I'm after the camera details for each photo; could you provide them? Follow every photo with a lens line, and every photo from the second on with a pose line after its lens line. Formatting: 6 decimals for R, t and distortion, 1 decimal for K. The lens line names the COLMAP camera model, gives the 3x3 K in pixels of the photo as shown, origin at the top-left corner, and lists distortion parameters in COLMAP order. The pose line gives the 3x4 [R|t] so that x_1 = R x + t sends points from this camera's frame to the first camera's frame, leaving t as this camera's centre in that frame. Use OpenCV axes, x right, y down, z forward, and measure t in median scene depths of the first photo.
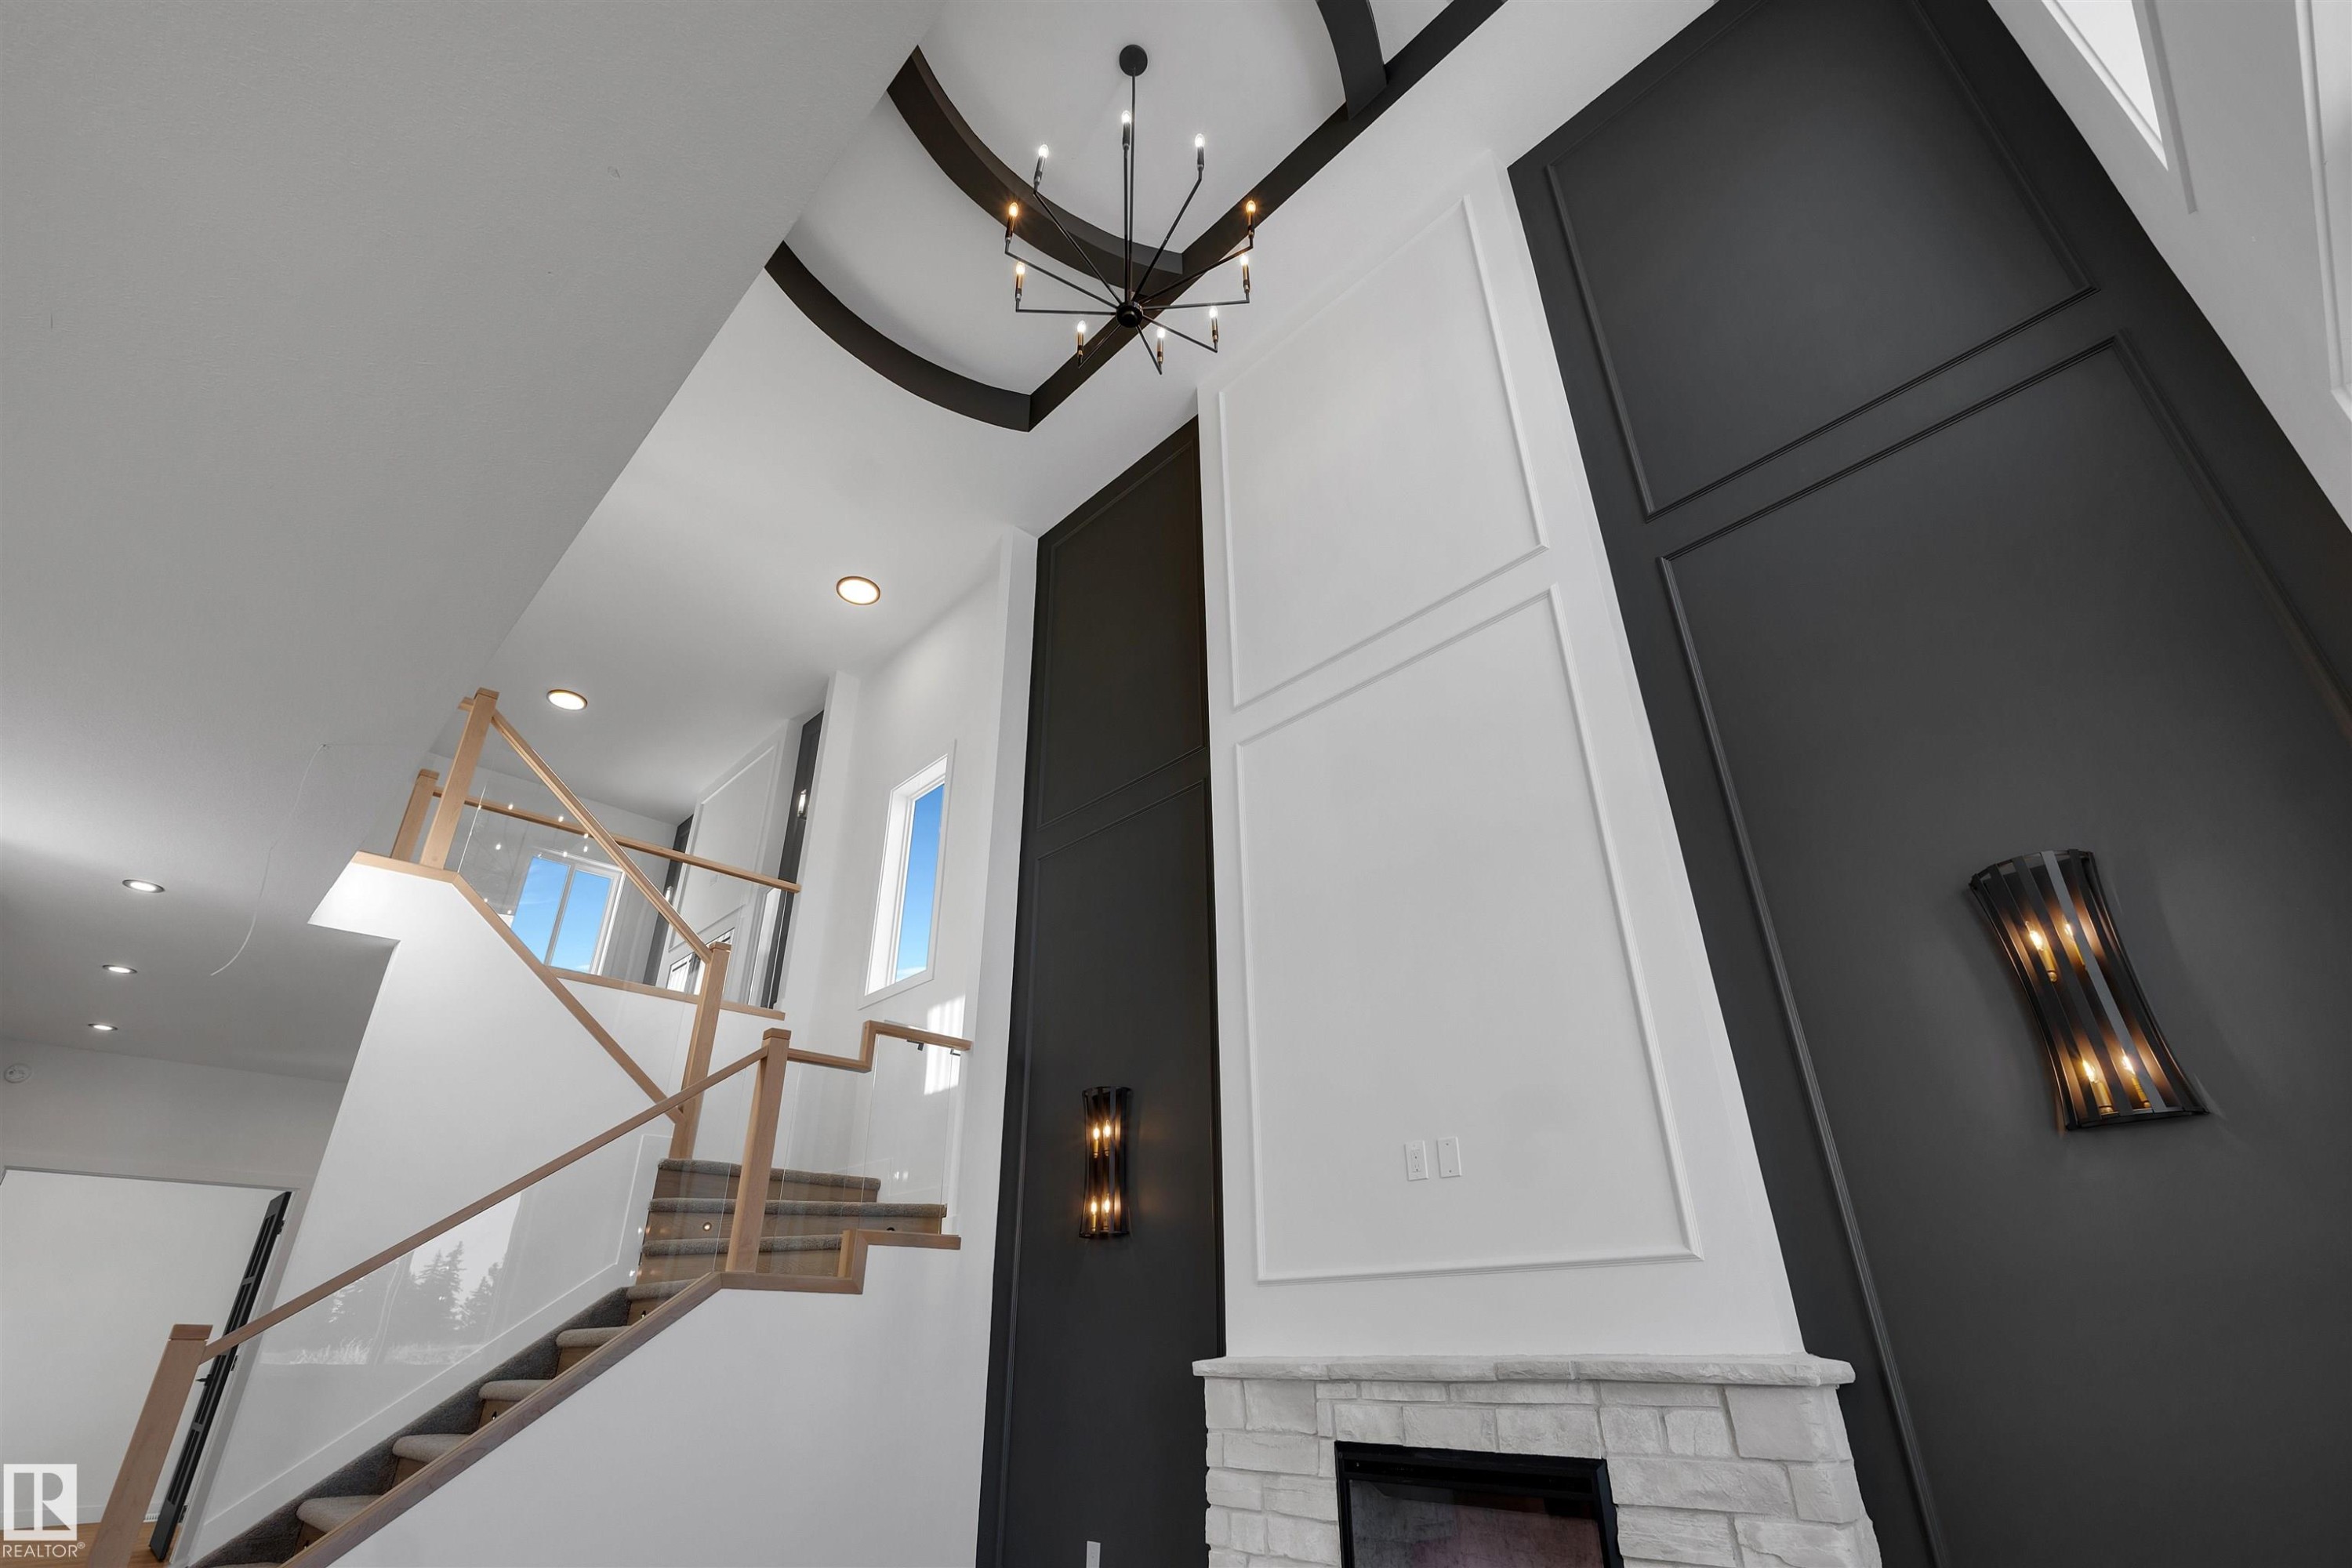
lens RADIAL K [[1084.5, 0, 1176.8], [0, 1084.5, 792.7], [0, 0, 1]] dist [-0.005186, 0.000640]
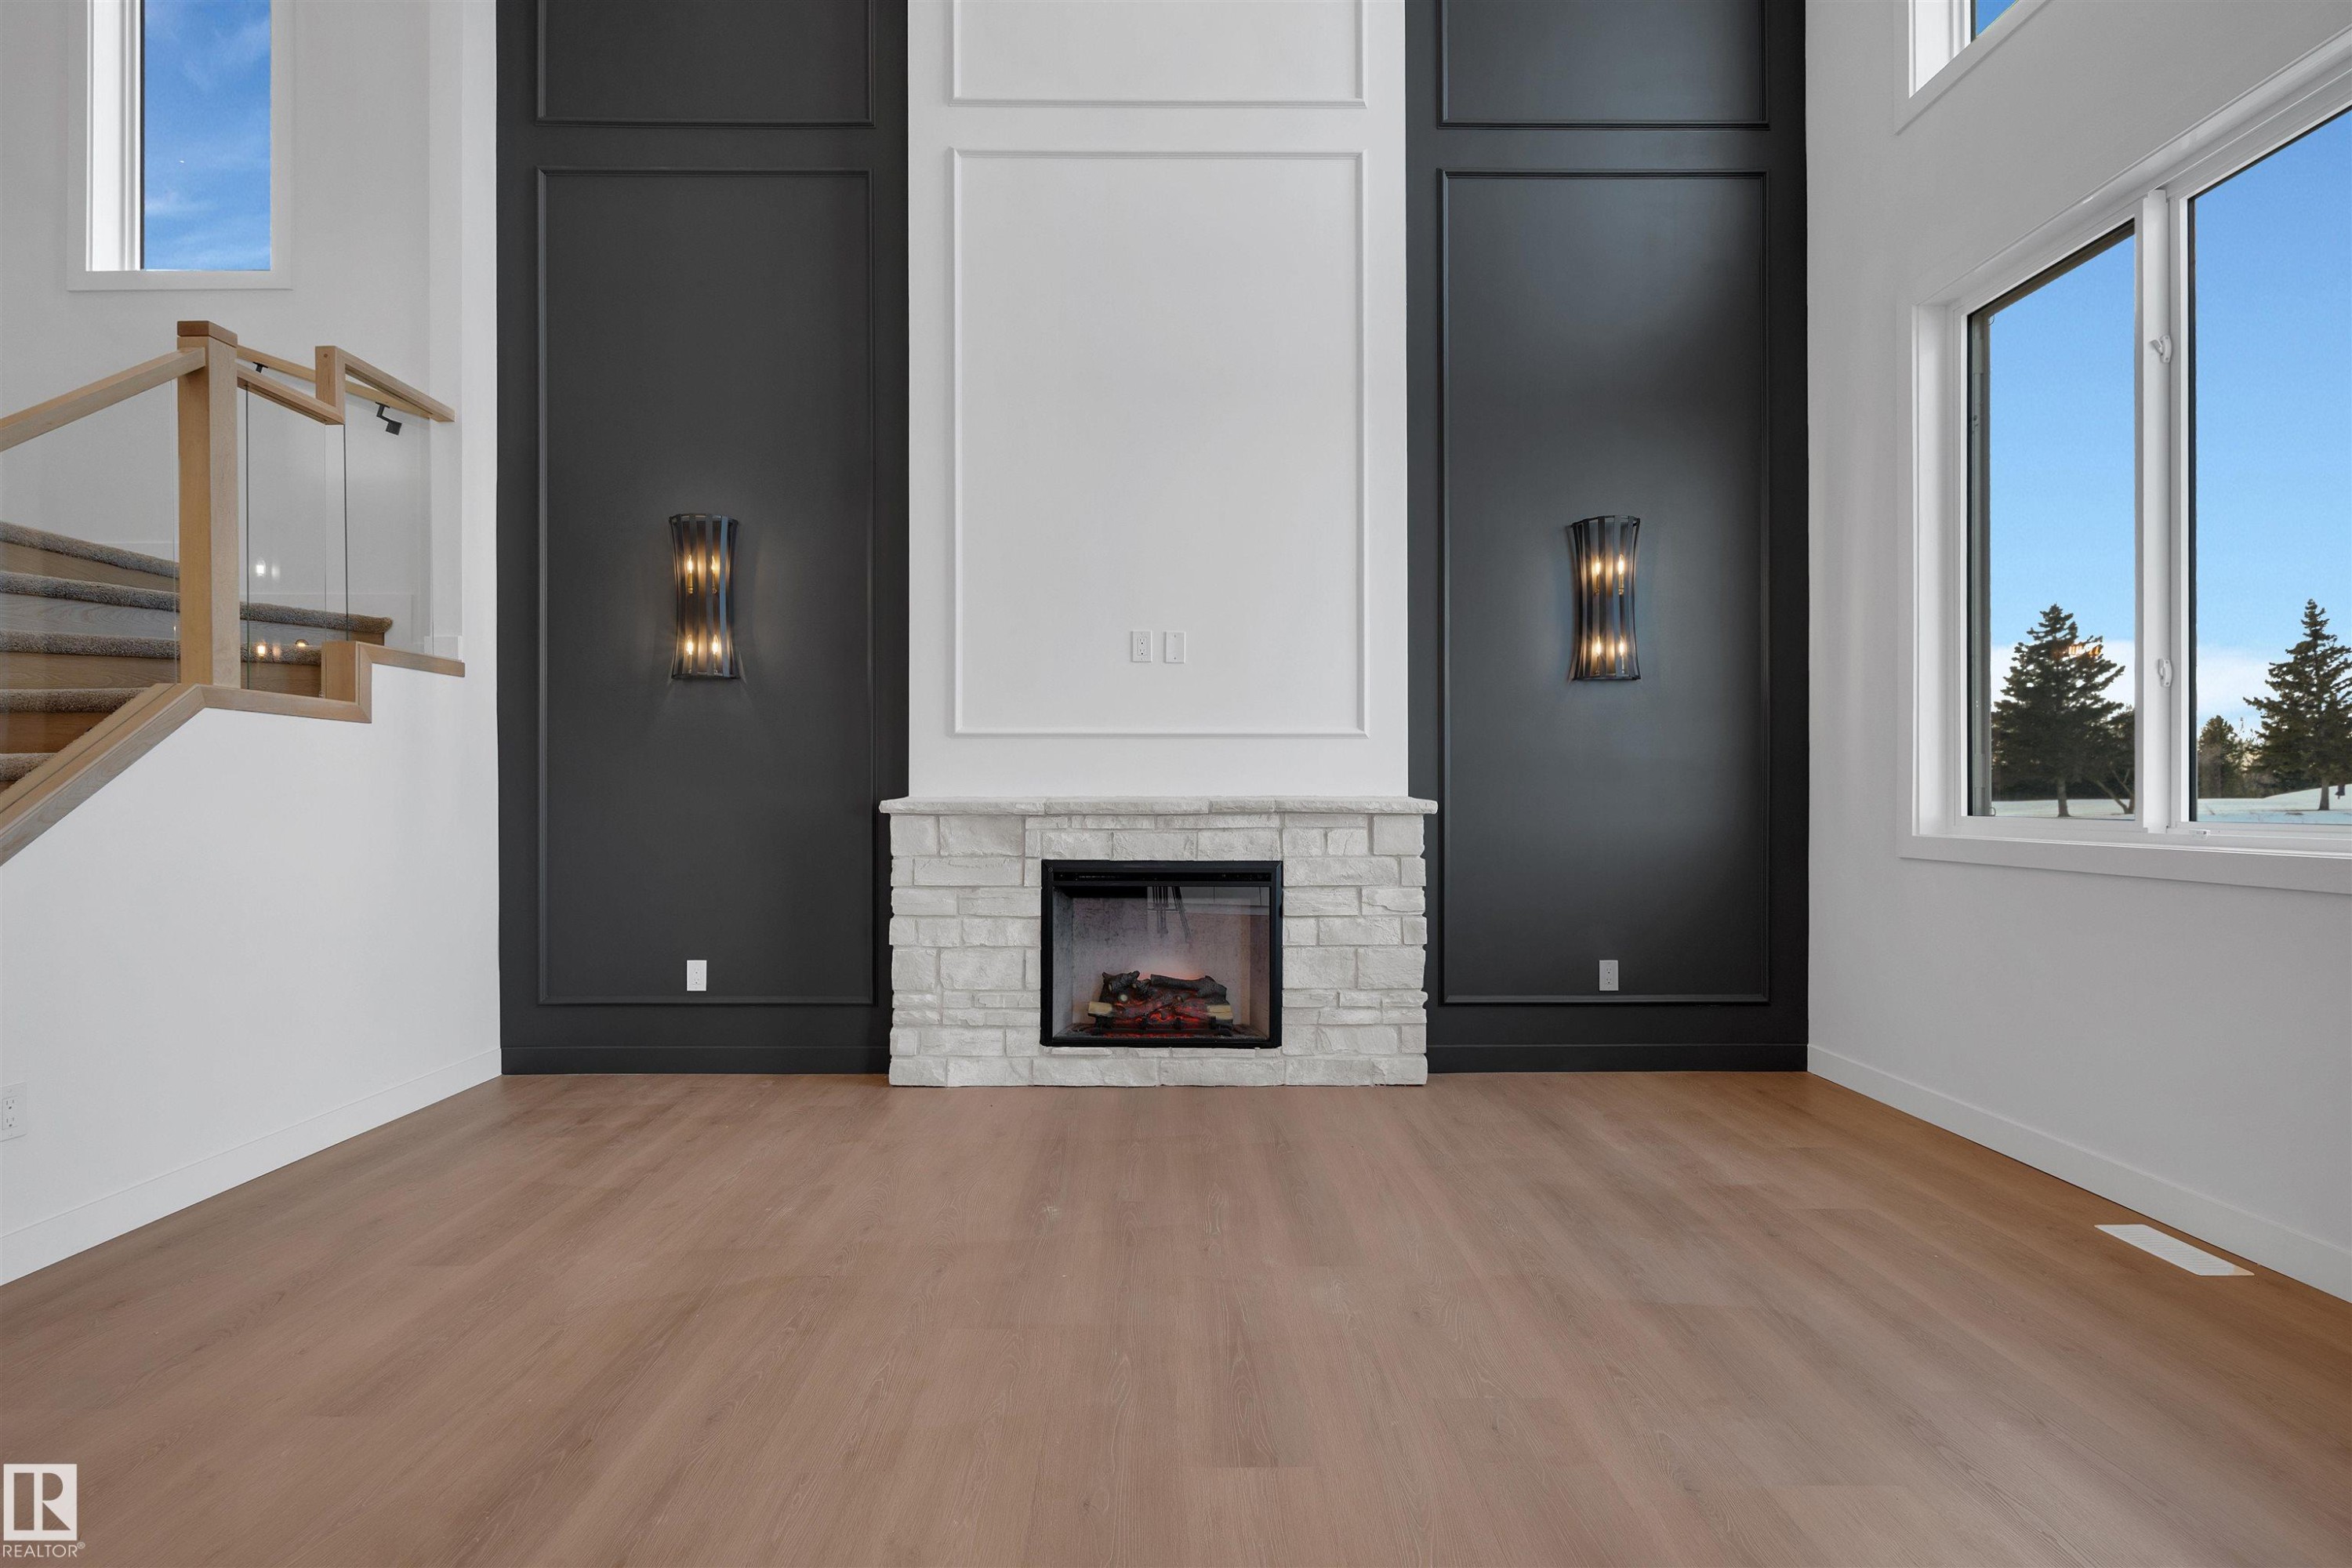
lens RADIAL K [[1084.5, 0, 1174.5], [0, 1084.5, 794.5], [0, 0, 1]] dist [-0.005186, 0.000640]
pose [[0.690648, 0.003204, 0.723184, -0.632759], [-0.334470, 0.888030, 0.315488, 0.111526], [-0.641199, -0.459774, 0.614387, 0.209358]]
